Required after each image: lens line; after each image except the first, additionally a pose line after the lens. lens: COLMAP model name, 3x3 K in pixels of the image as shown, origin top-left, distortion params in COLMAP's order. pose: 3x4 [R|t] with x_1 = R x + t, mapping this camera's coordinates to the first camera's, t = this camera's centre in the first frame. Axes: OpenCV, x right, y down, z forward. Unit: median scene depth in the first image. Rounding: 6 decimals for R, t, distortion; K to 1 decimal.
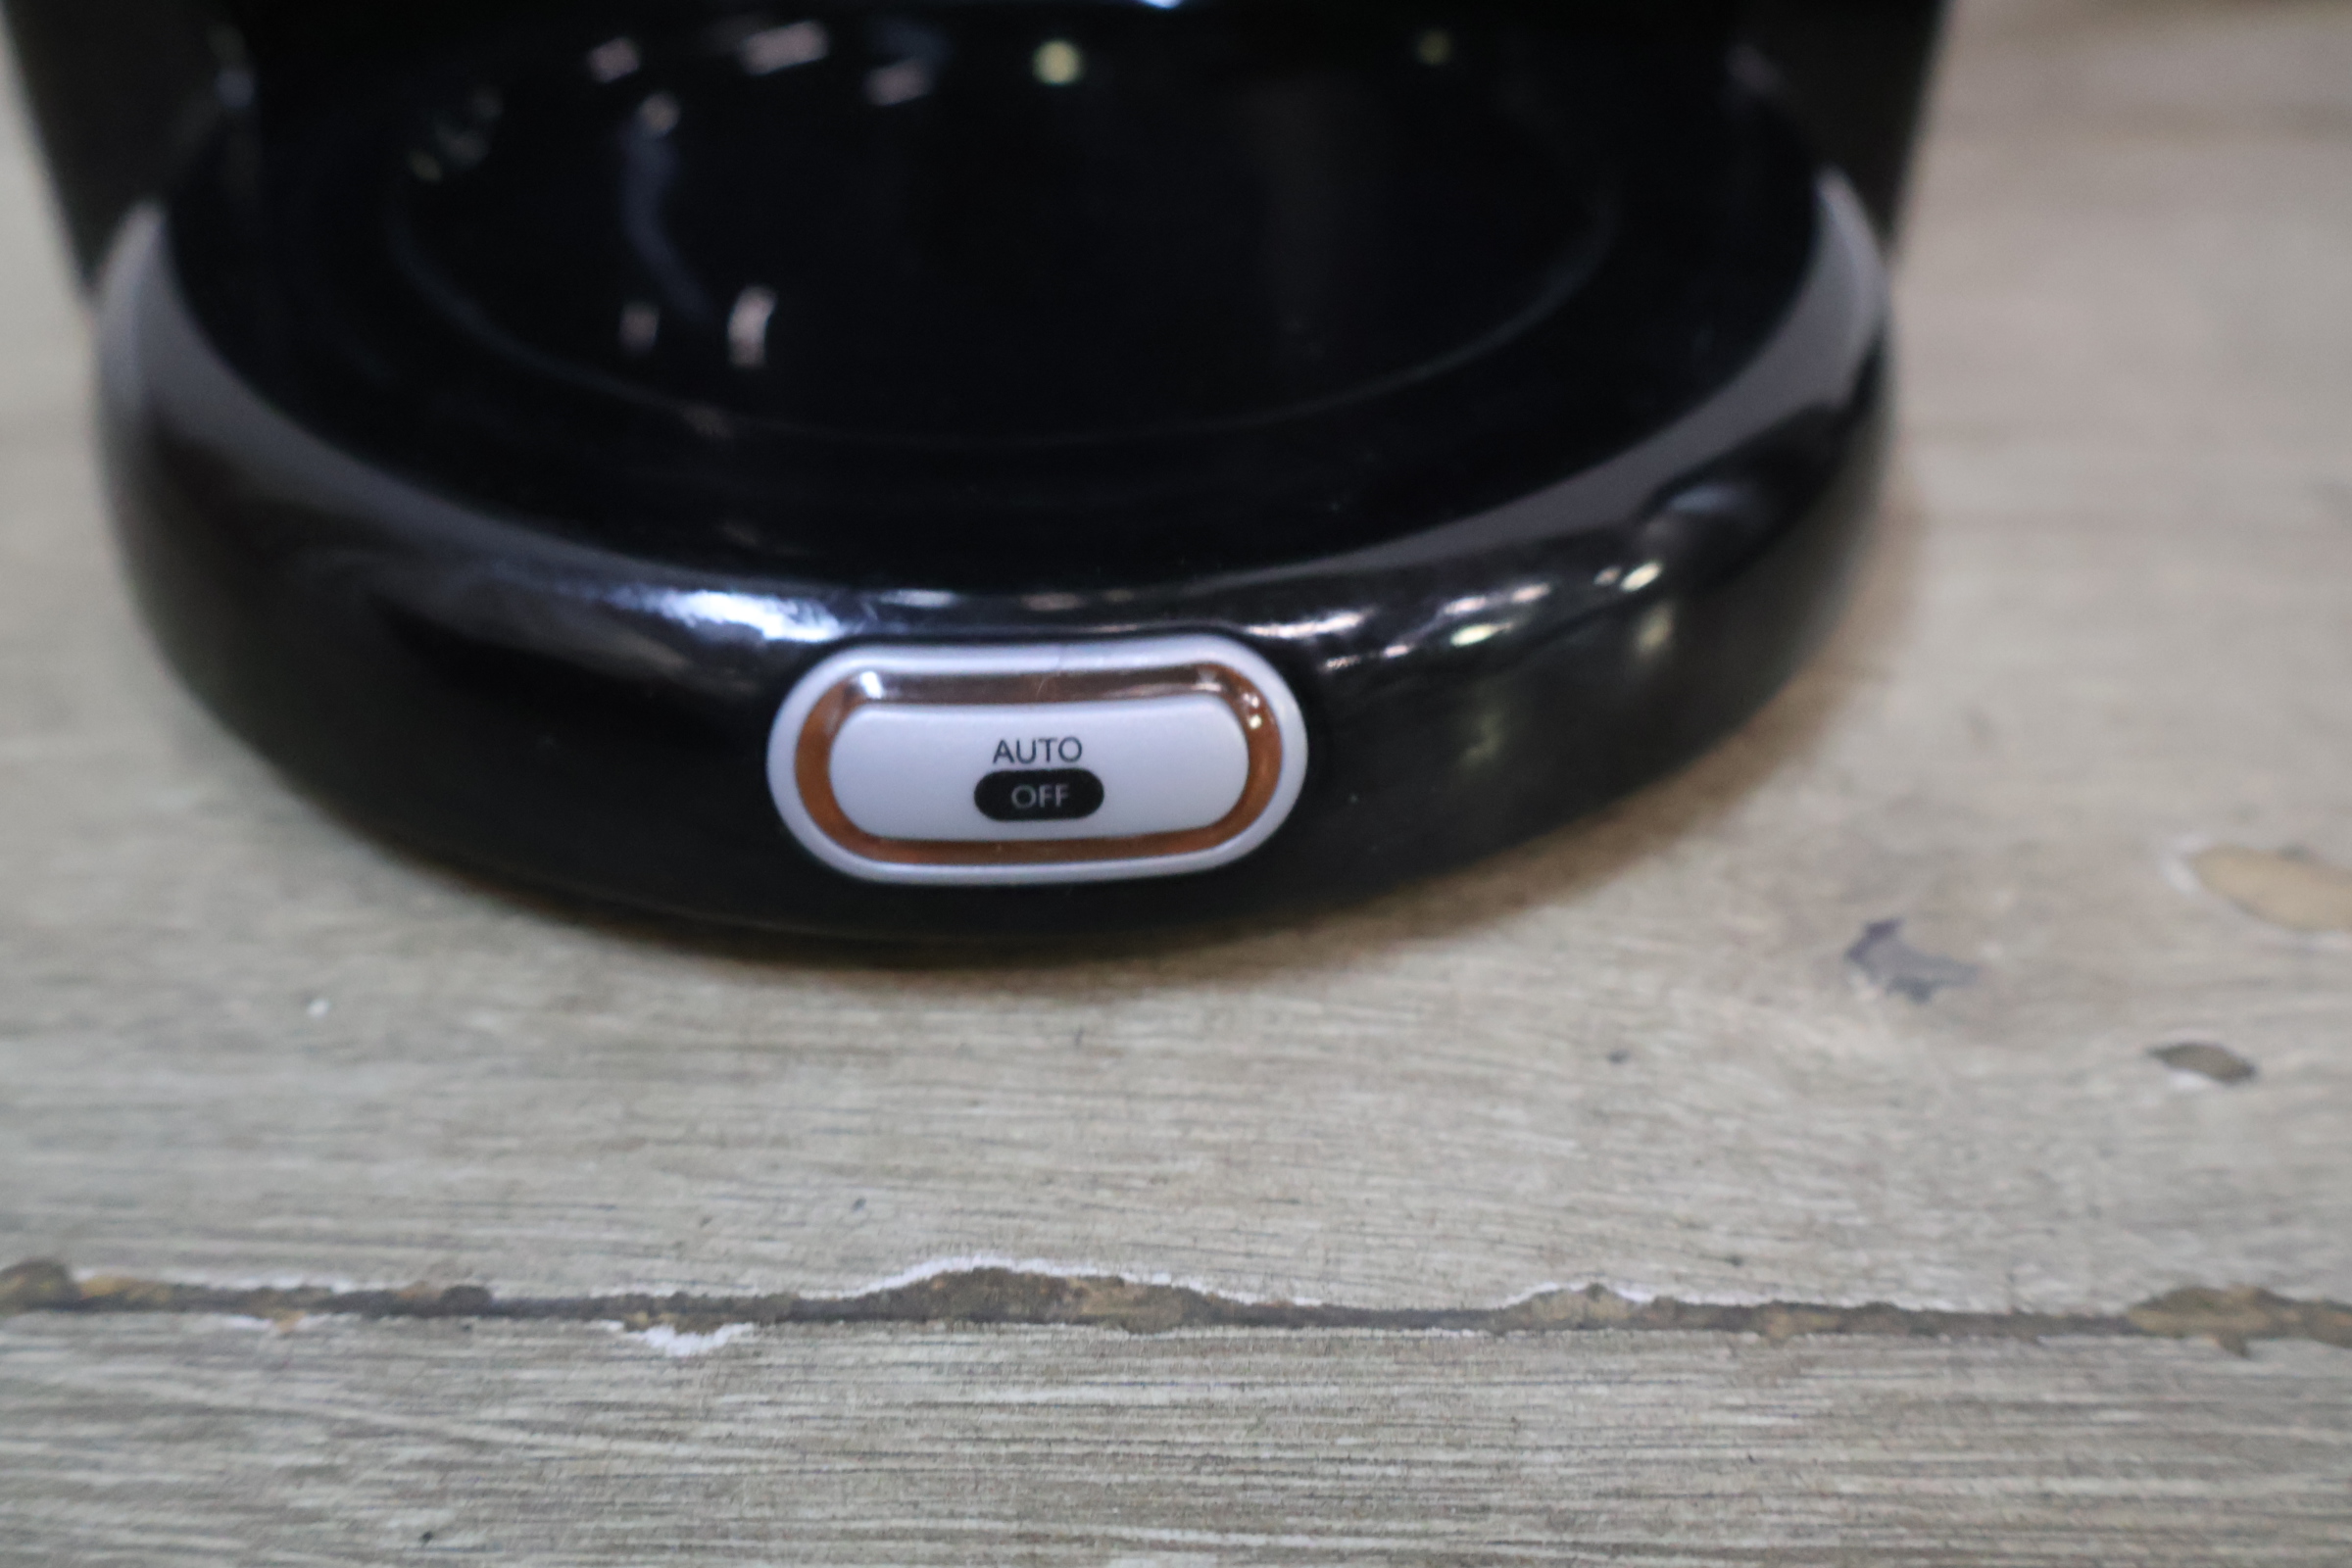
lens RADIAL K [[2149.7, 0, 1162.0], [0, 2149.7, 792.4], [0, 0, 1]] dist [0.007759, 0.000000]
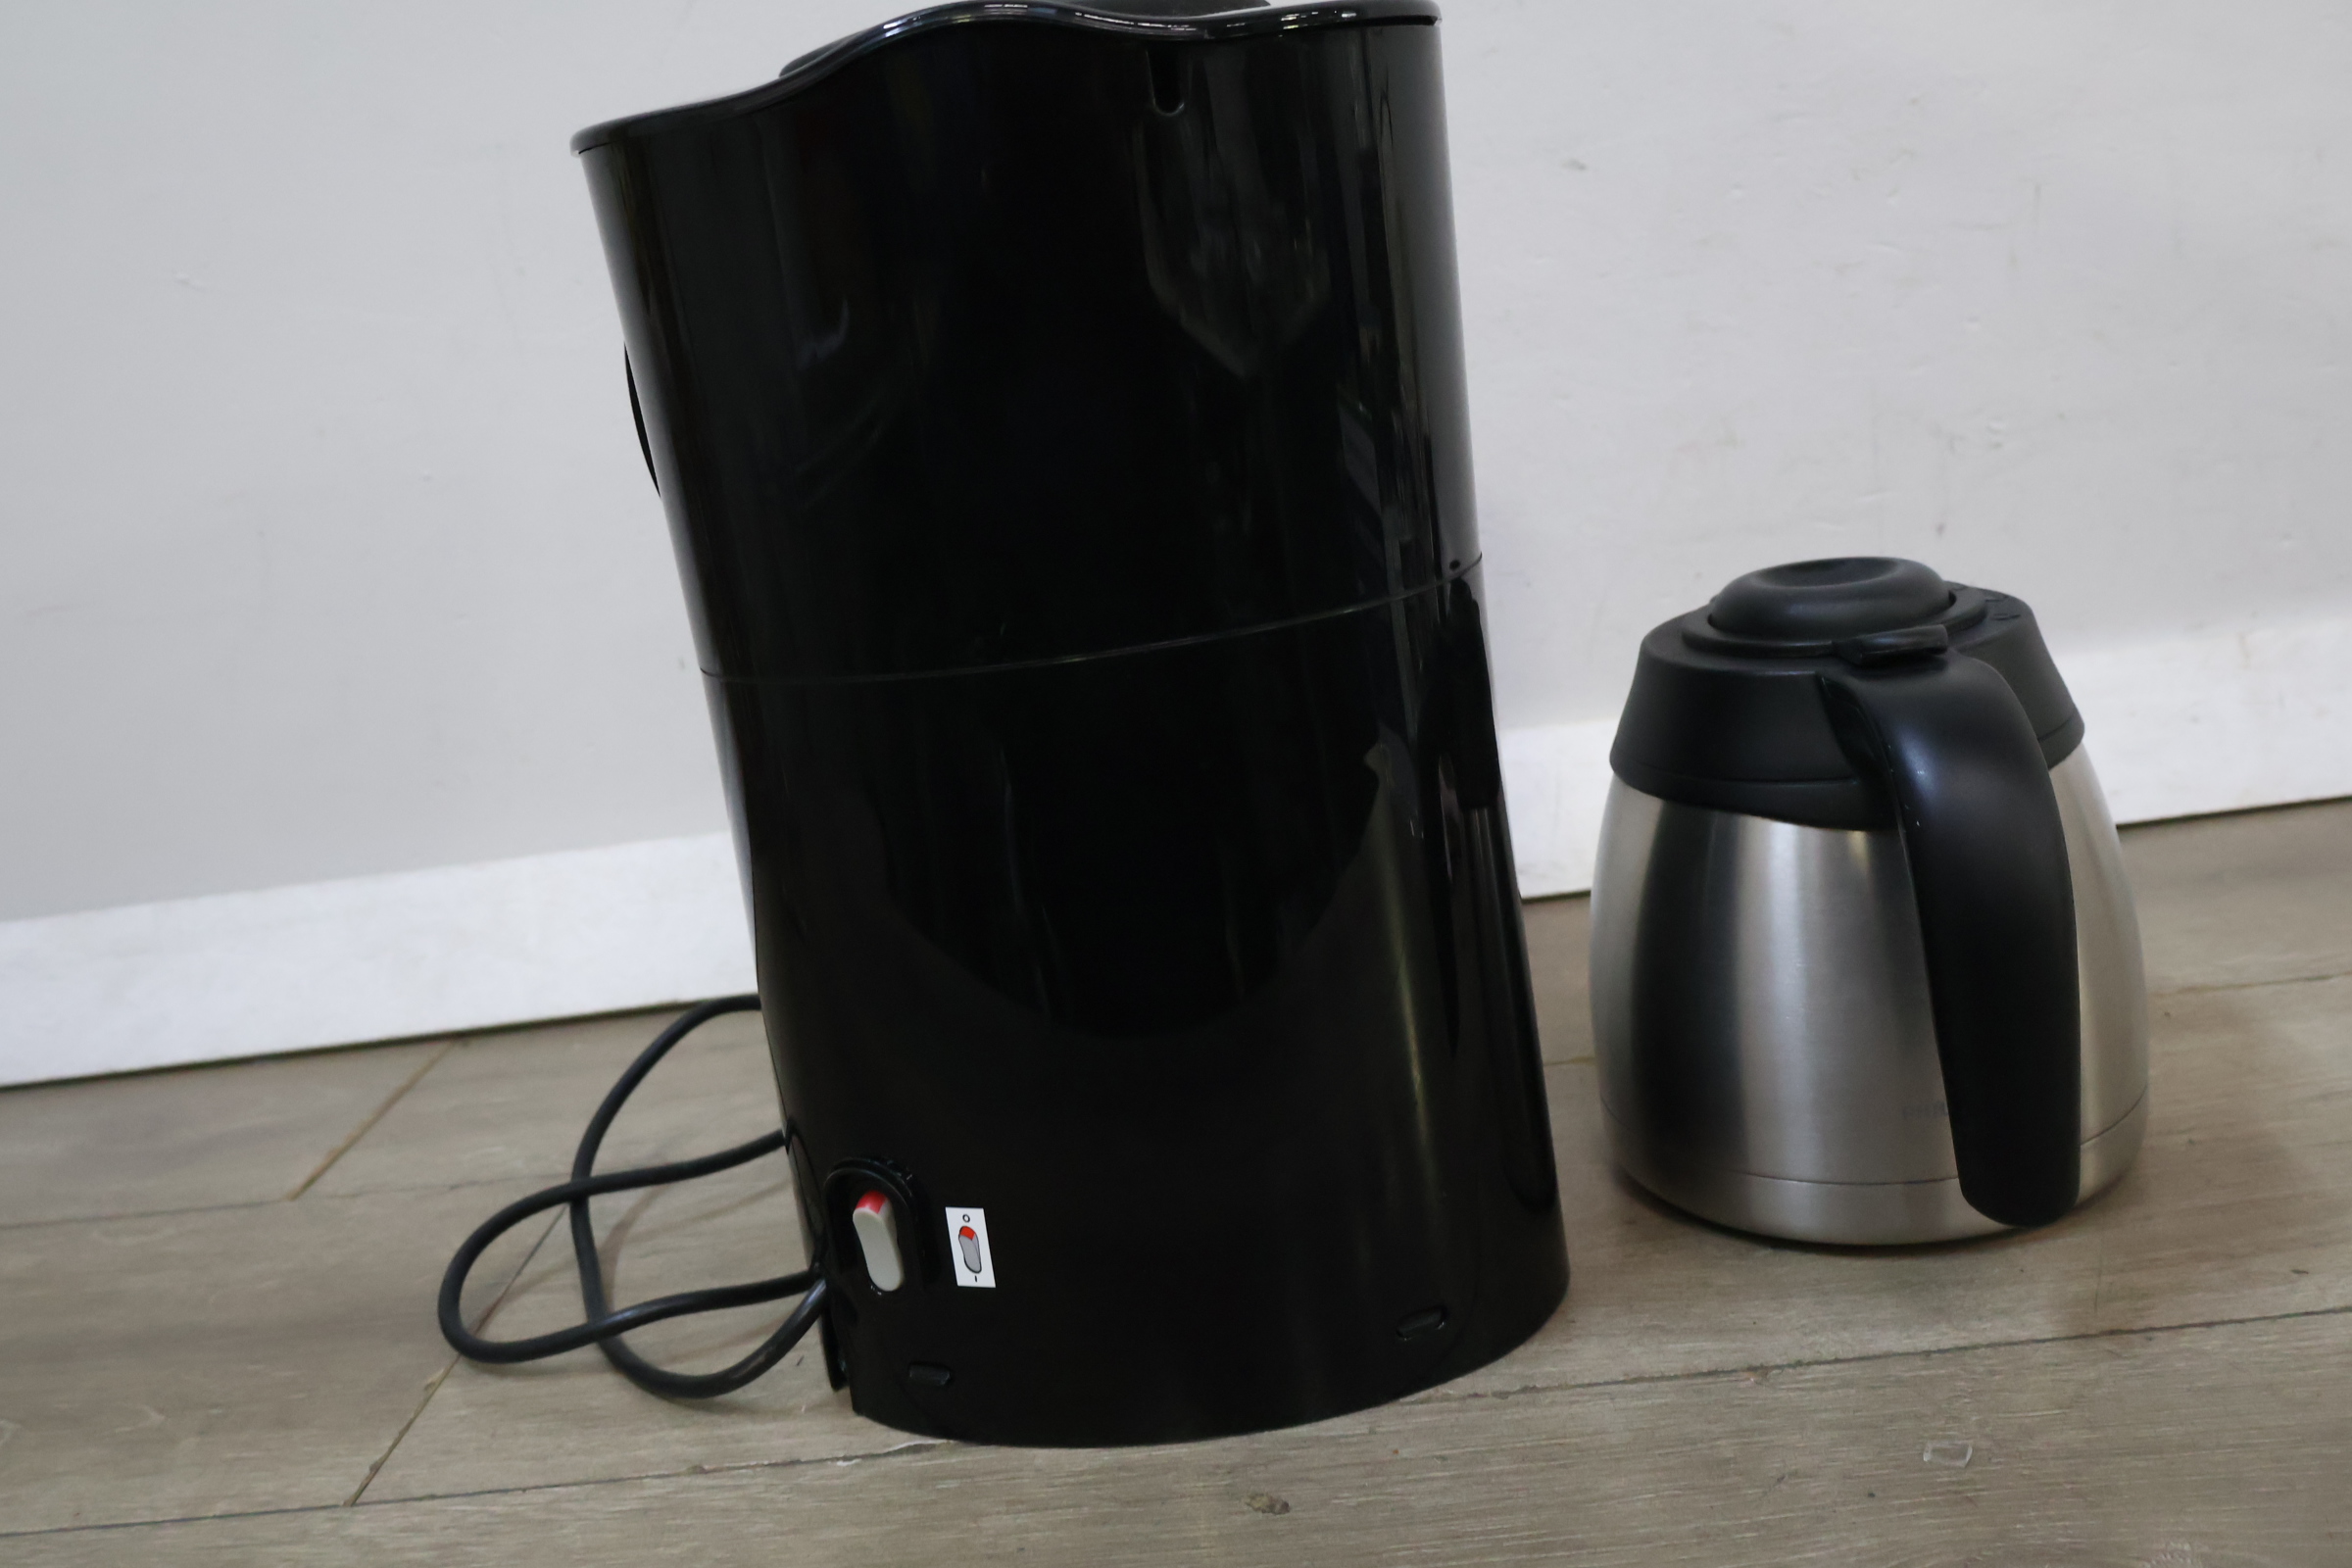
lens RADIAL K [[2149.7, 0, 1168.3], [0, 2149.7, 786.1], [0, 0, 1]] dist [0.007759, 0.000000]
pose [[0.986281, -0.137753, -0.090958, 0.909068], [0.091731, 0.915471, -0.391788, 0.703271], [0.137240, 0.378070, 0.915548, -3.074420]]
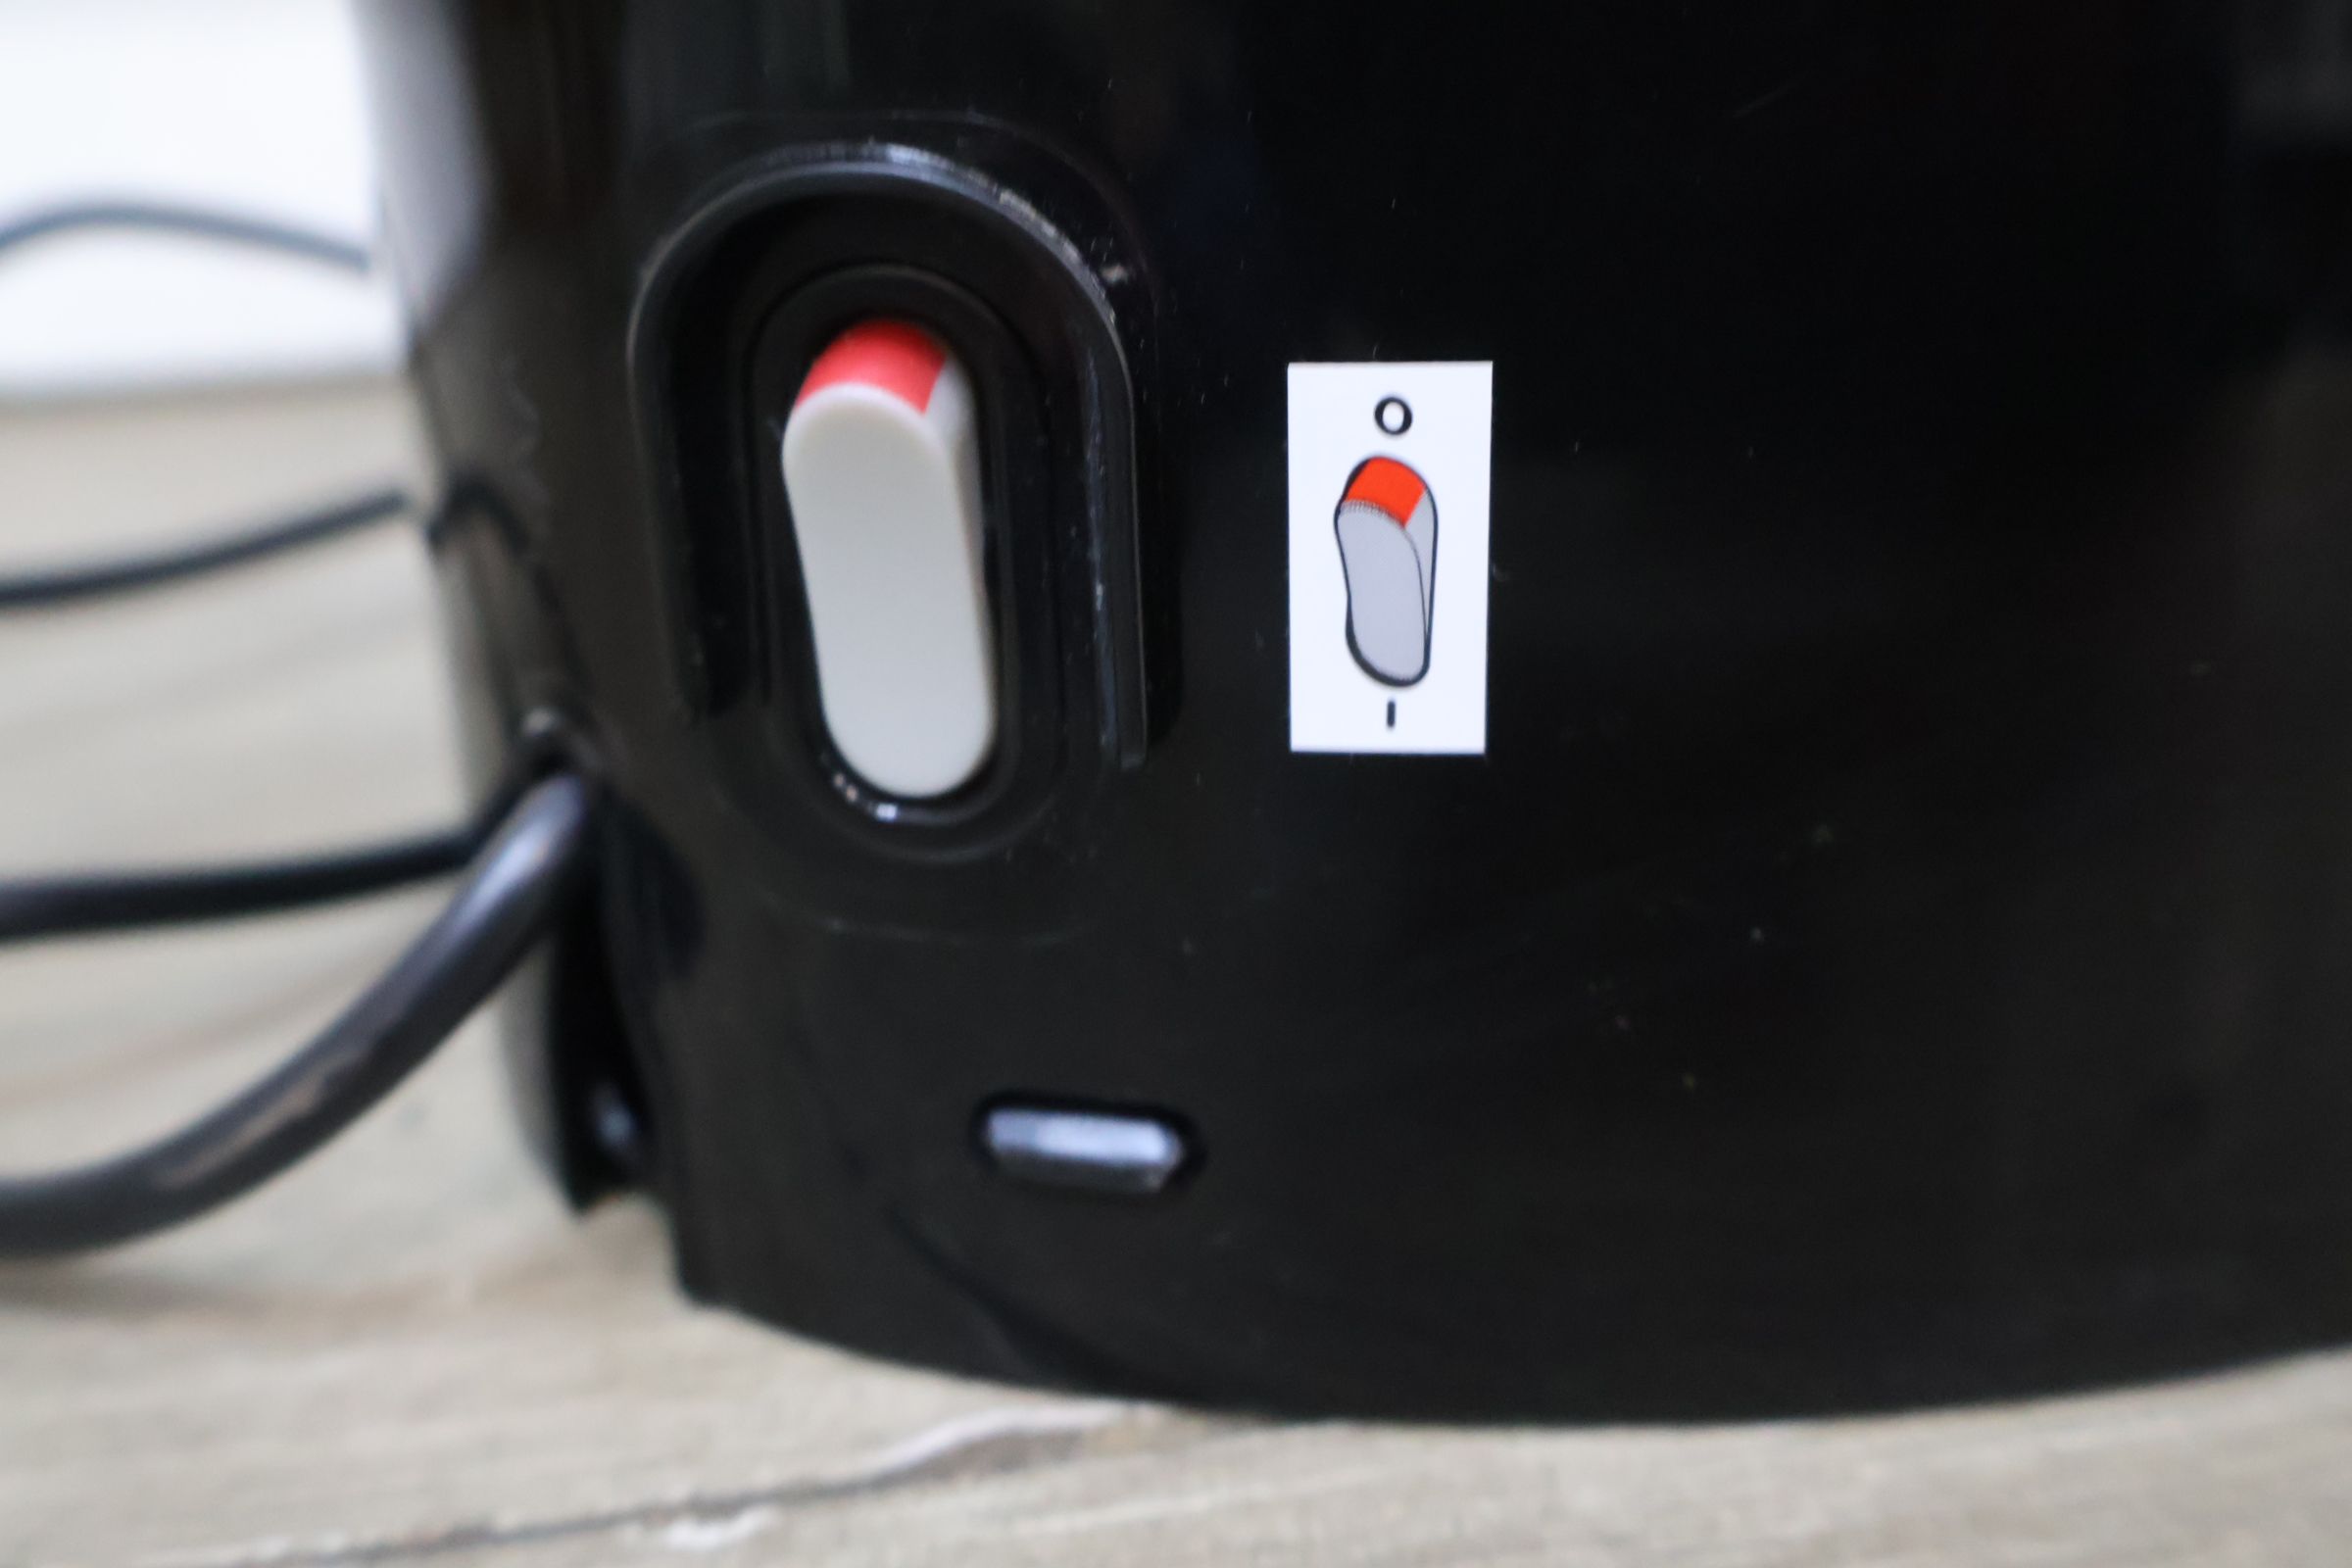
lens RADIAL K [[2149.7, 0, 1177.6], [0, 2149.7, 774.2], [0, 0, 1]] dist [0.007759, 0.000000]
pose [[0.982591, -0.106830, 0.151993, -0.117323], [0.145835, 0.950380, -0.274793, 0.212845], [-0.115095, 0.292175, 0.949414, -0.042782]]
